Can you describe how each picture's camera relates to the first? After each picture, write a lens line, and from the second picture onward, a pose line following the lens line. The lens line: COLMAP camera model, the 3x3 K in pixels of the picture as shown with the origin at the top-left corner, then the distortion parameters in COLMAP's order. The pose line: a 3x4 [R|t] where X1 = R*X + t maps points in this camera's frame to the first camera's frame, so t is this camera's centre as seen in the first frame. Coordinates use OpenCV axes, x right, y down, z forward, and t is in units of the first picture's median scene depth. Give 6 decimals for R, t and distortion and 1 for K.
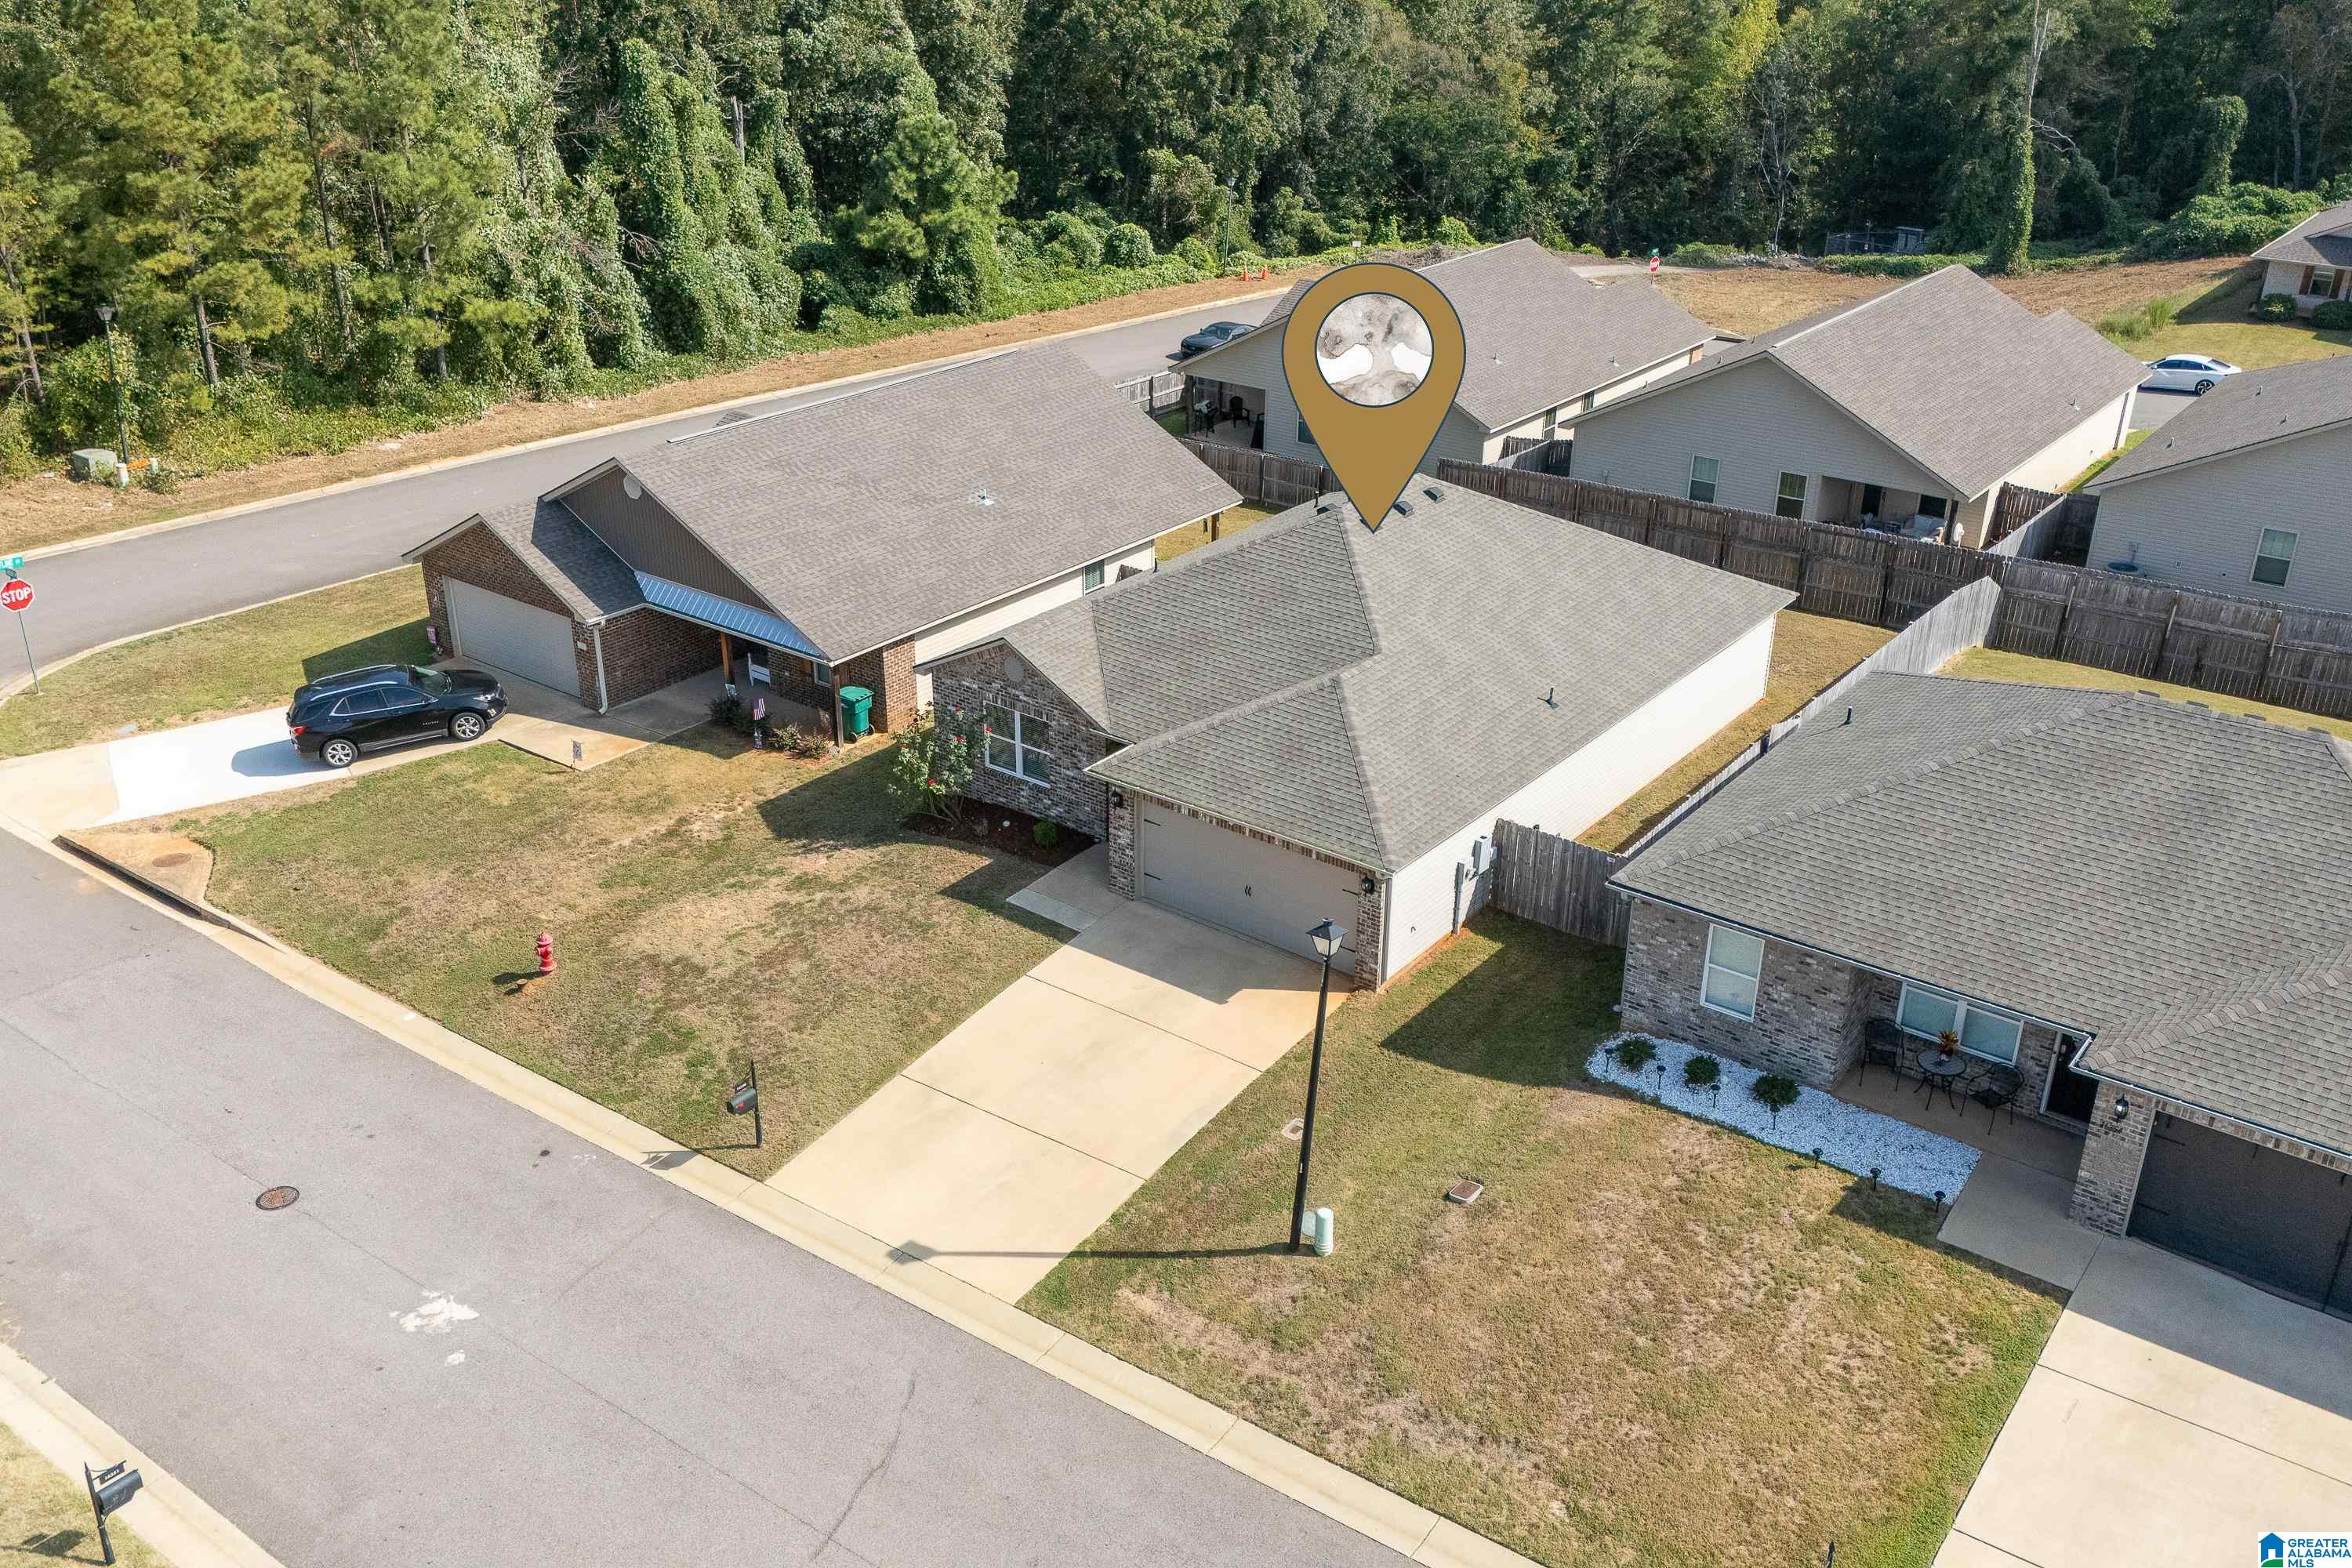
lens RADIAL K [[2045.2, 0, 1176.0], [0, 2045.2, 784.0], [0, 0, 1]] dist [0.086594, -0.107716]
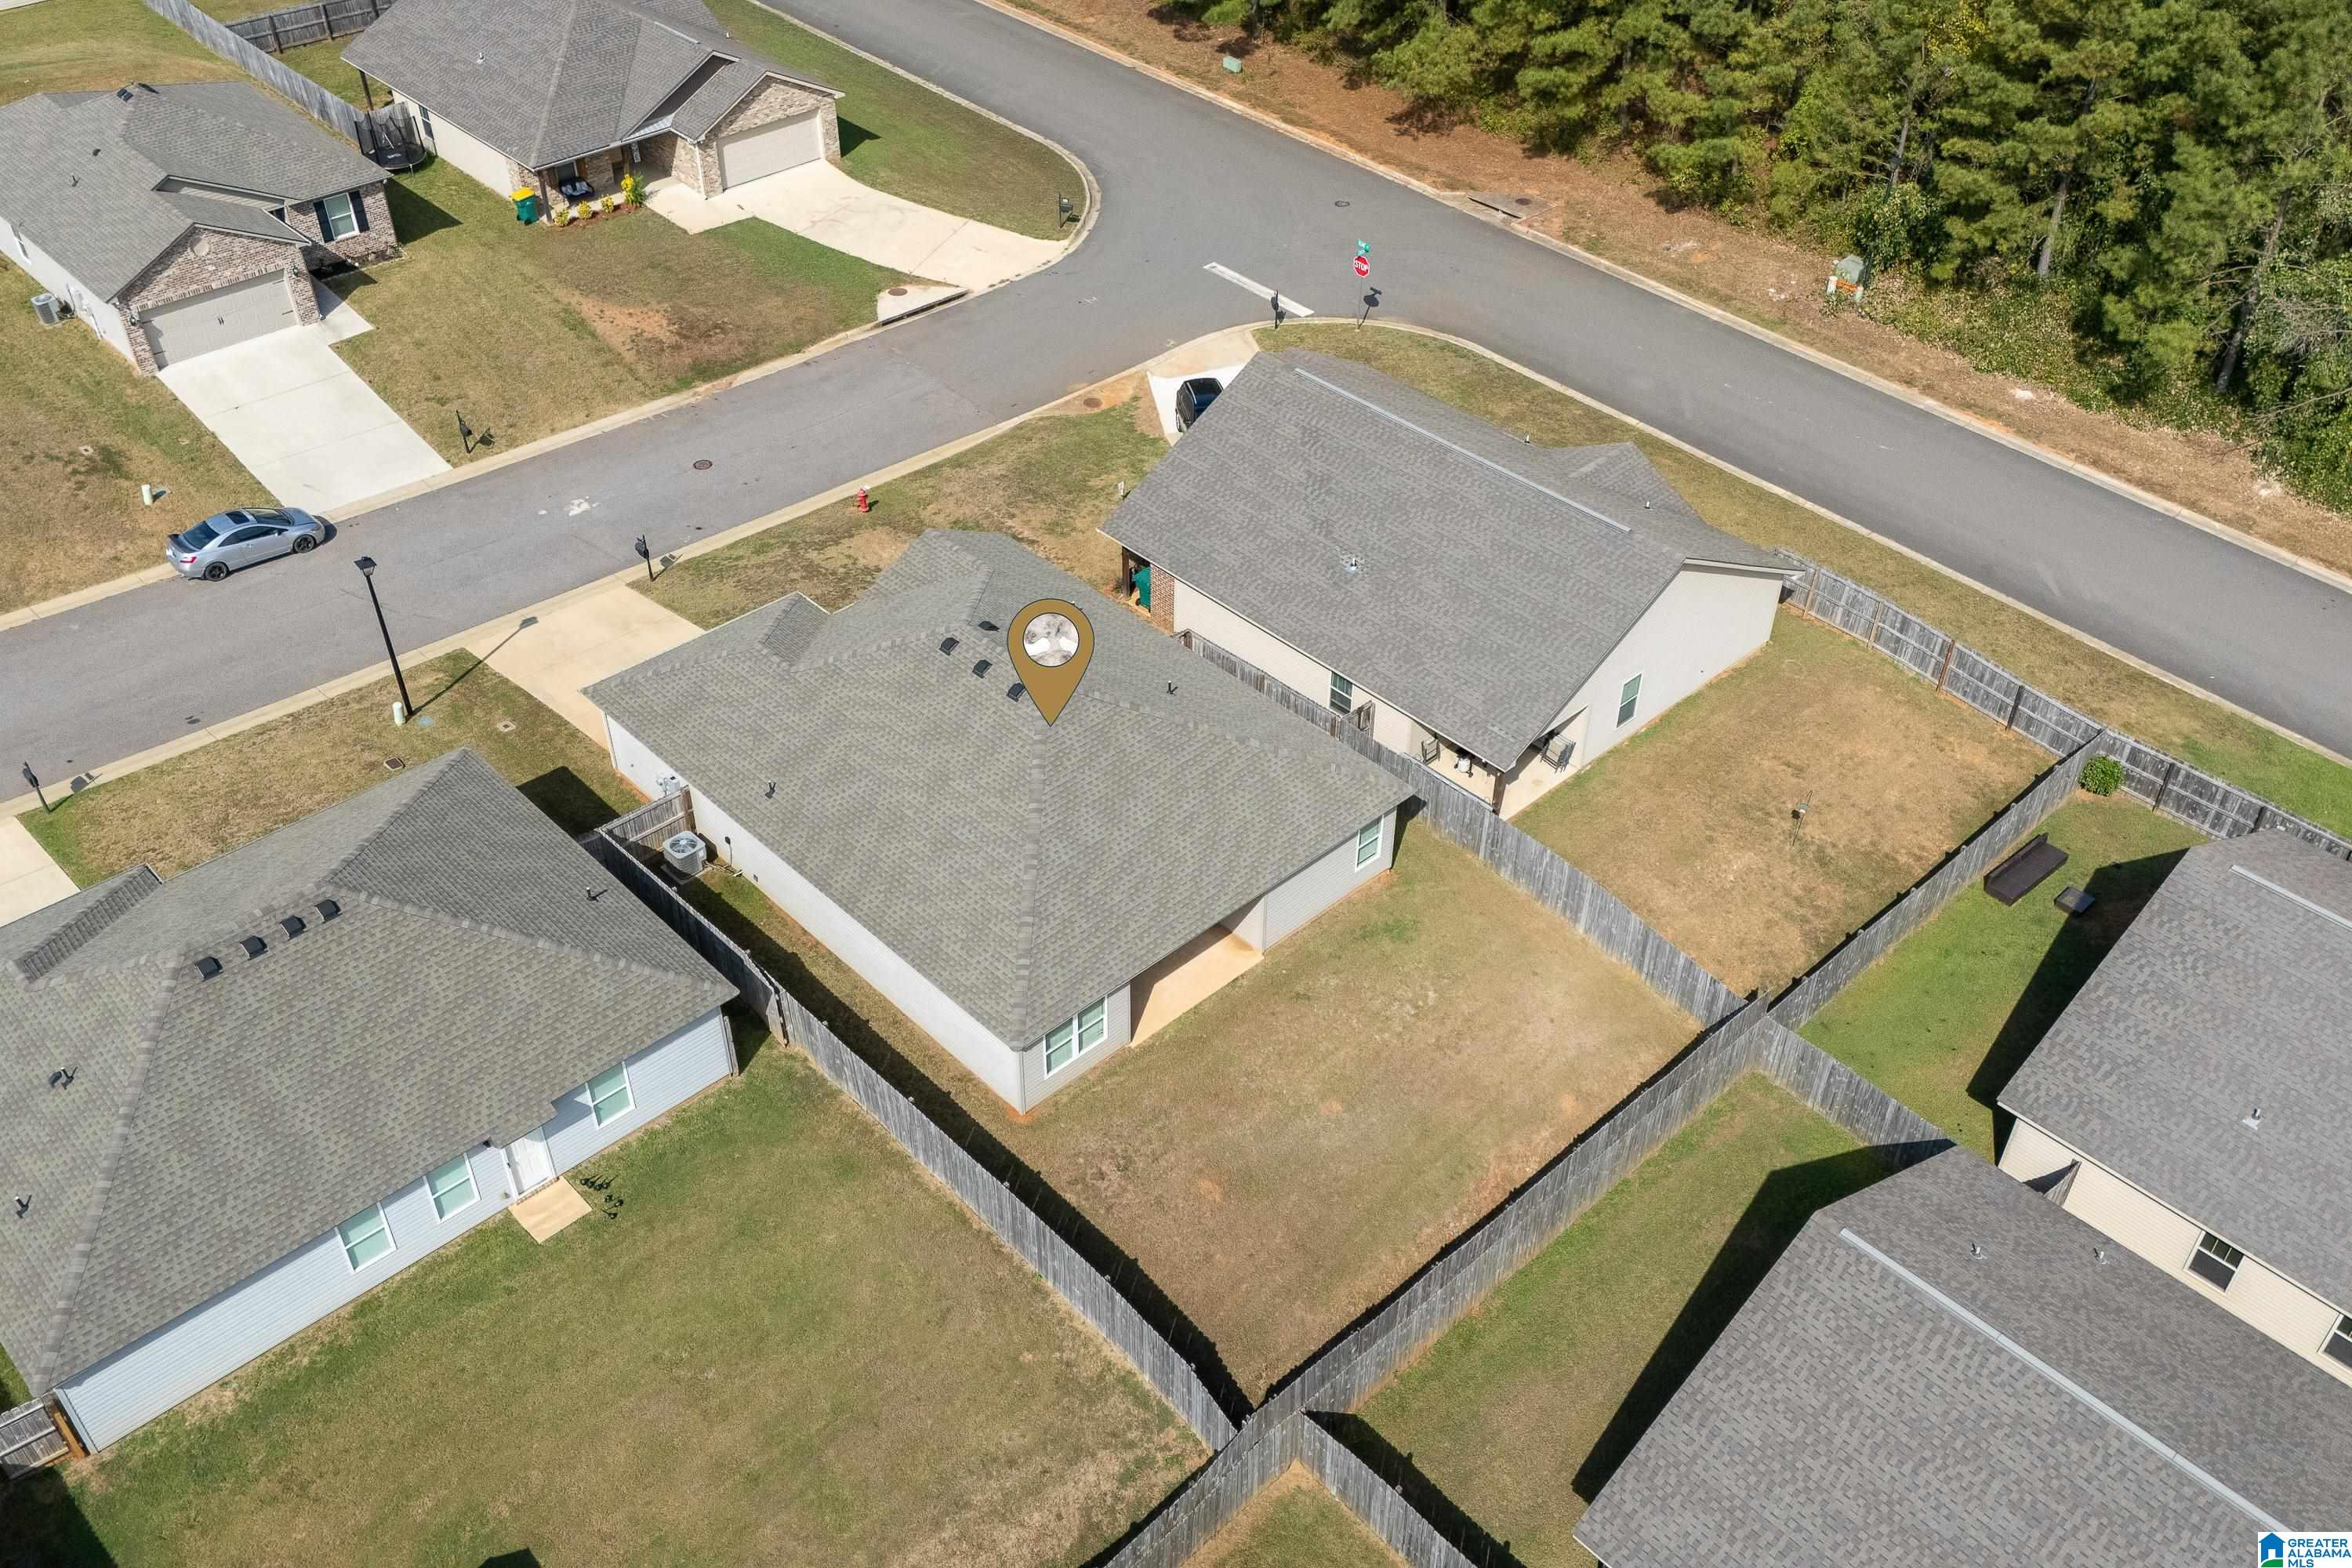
lens RADIAL K [[2045.2, 0, 1176.0], [0, 2045.2, 784.0], [0, 0, 1]] dist [0.086594, -0.107716]
pose [[-0.162289, 0.619036, -0.768412, 1.236783], [-0.425179, 0.658864, 0.620581, -1.036686], [0.890441, 0.427426, 0.156274, 1.166894]]
